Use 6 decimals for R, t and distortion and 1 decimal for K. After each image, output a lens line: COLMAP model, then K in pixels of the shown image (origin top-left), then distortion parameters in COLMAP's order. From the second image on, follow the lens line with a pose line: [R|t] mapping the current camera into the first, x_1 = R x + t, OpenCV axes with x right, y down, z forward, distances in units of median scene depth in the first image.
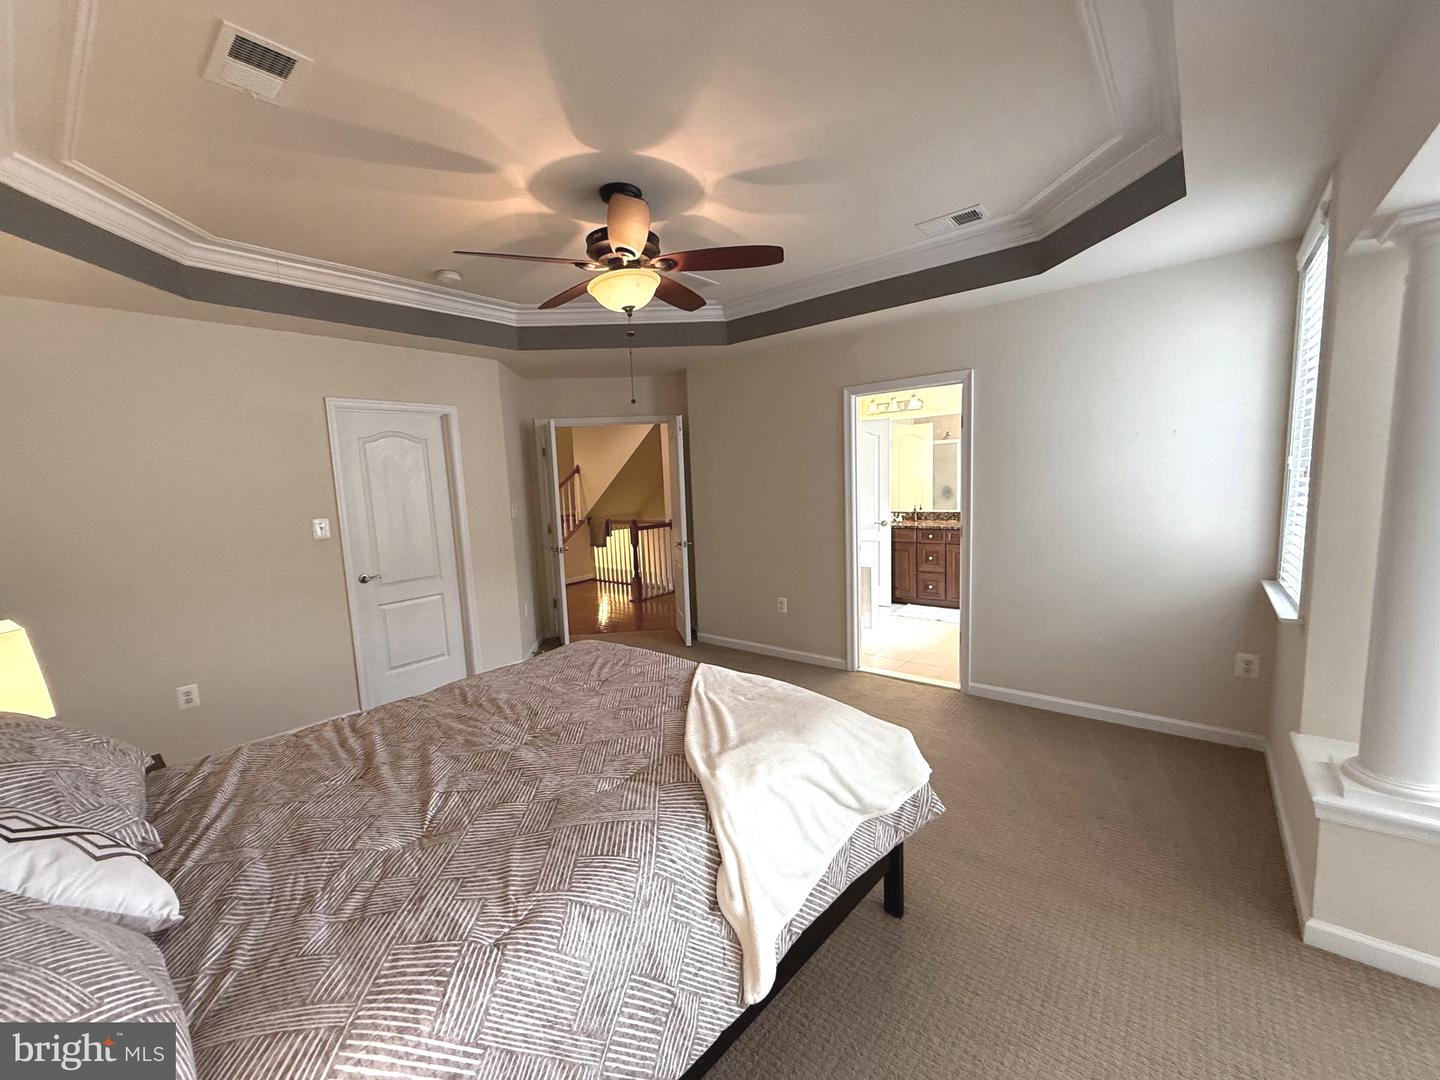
lens RADIAL K [[573.6, 0, 718.1], [0, 573.6, 544.9], [0, 0, 1]] dist [0.000255, -0.000206]
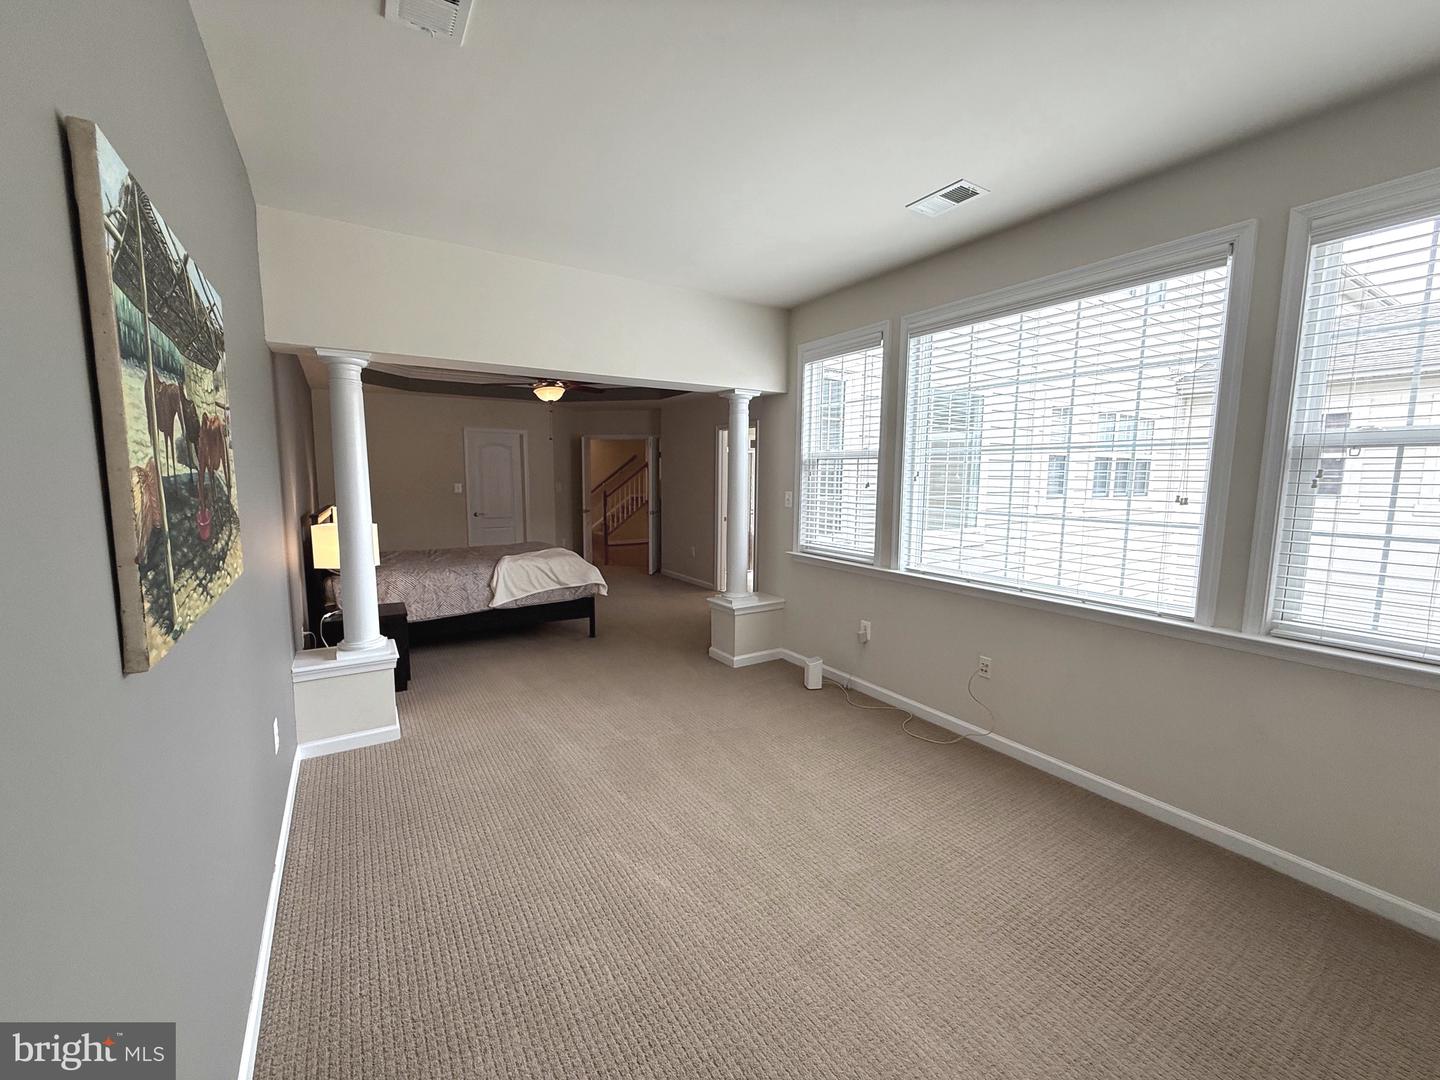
lens RADIAL K [[573.6, 0, 720.0], [0, 573.6, 541.0], [0, 0, 1]] dist [0.000255, -0.000206]
pose [[0.952420, 0.082603, -0.293382, 0.368206], [-0.082481, 0.996510, 0.012809, 0.025049], [0.293416, 0.011999, 0.955909, -0.315298]]
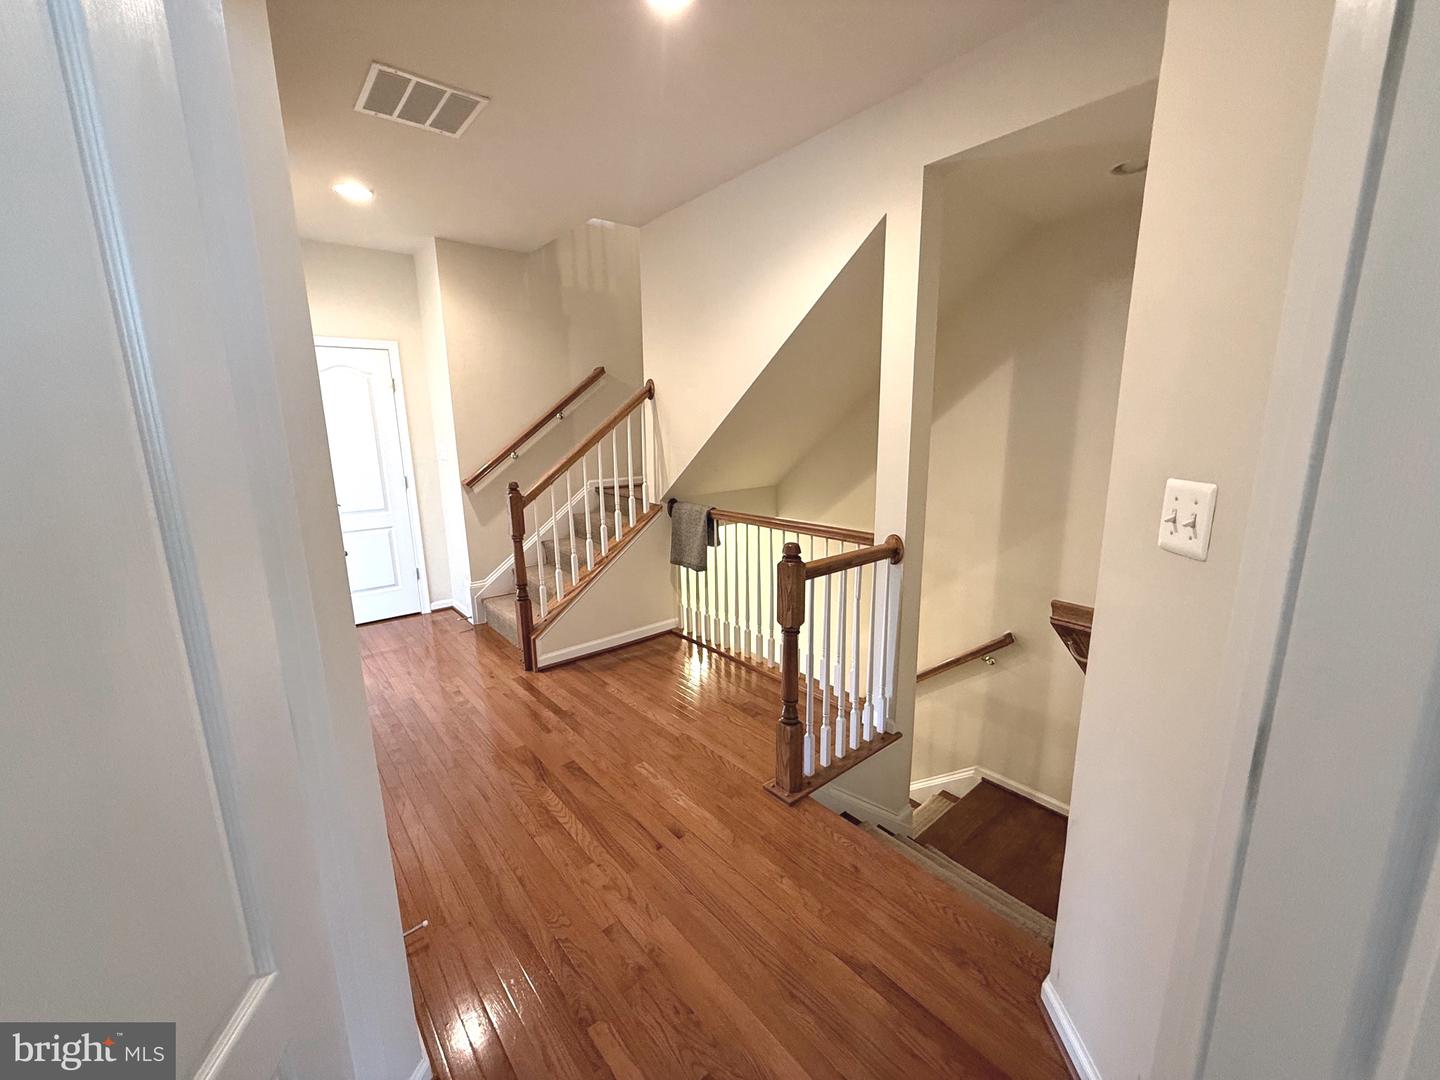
lens RADIAL K [[573.6, 0, 722.1], [0, 573.6, 526.6], [0, 0, 1]] dist [0.000255, -0.000206]
pose [[0.984643, 0.062438, -0.163031, -0.113303], [-0.047984, 0.994681, 0.091145, -0.070284], [0.167855, -0.081923, 0.982402, 0.574001]]
